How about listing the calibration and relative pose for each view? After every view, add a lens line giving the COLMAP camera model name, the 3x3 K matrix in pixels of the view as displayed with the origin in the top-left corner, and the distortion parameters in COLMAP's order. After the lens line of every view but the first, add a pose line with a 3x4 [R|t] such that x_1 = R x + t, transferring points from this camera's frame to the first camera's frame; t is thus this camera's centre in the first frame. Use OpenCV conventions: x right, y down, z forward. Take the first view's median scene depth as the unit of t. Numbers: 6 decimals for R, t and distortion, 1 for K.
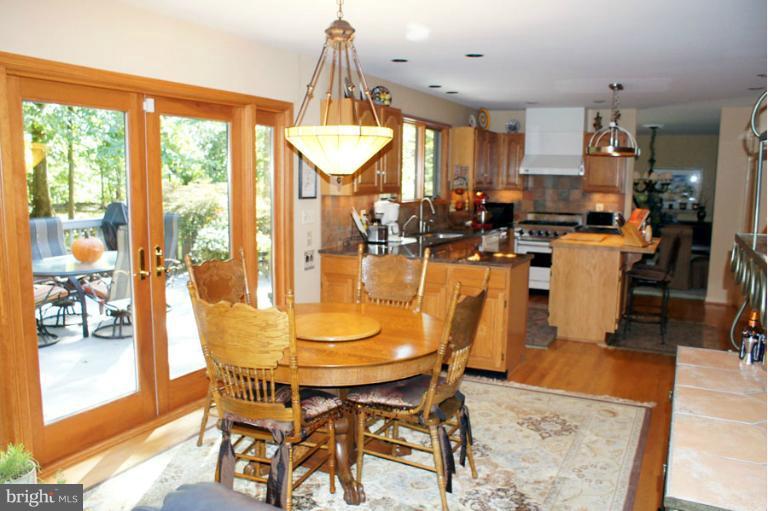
lens RADIAL K [[626.5, 0, 384.0], [0, 626.5, 255.5], [0, 0, 1]] dist [-0.137905, 0.080880]
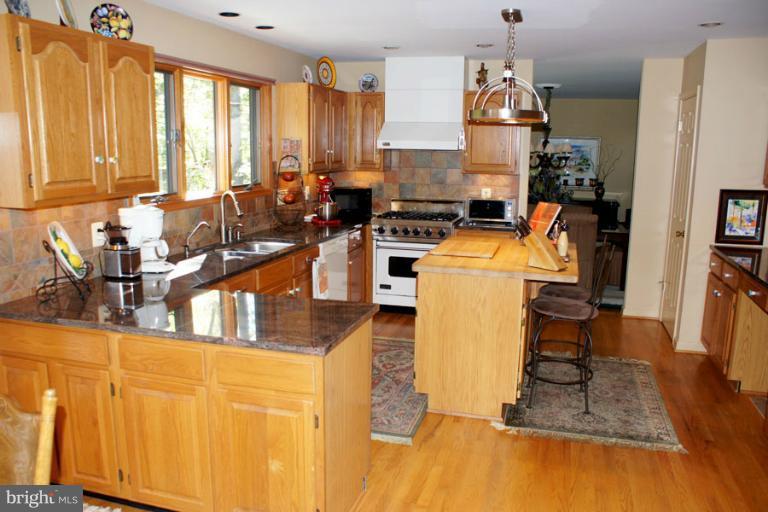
lens RADIAL K [[626.5, 0, 384.0], [0, 626.5, 256.0], [0, 0, 1]] dist [-0.137905, 0.080880]
pose [[0.983073, -0.036367, 0.179569, 0.095161], [0.026864, 0.998121, 0.055074, -0.048866], [-0.181235, -0.049318, 0.982203, 0.292746]]
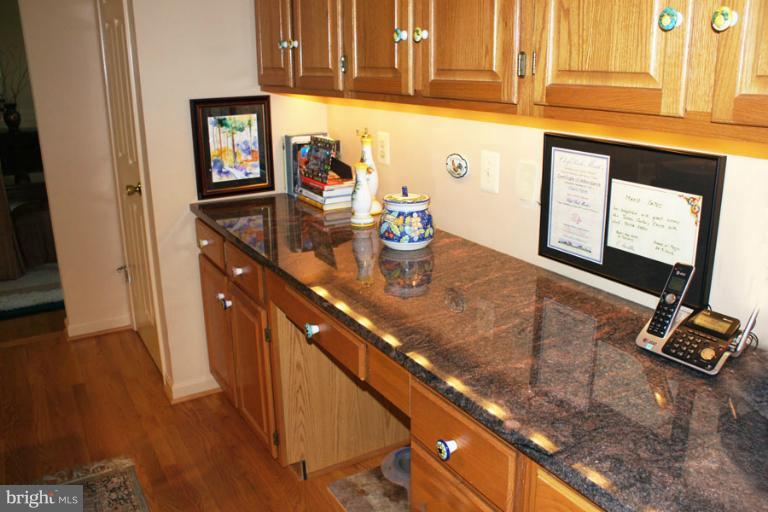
lens RADIAL K [[626.5, 0, 384.0], [0, 626.5, 256.0], [0, 0, 1]] dist [-0.137905, 0.080880]
pose [[0.525200, -0.273603, 0.805796, 0.346283], [0.114376, 0.961008, 0.251756, -0.066884], [-0.843257, -0.040058, 0.536015, 0.616598]]
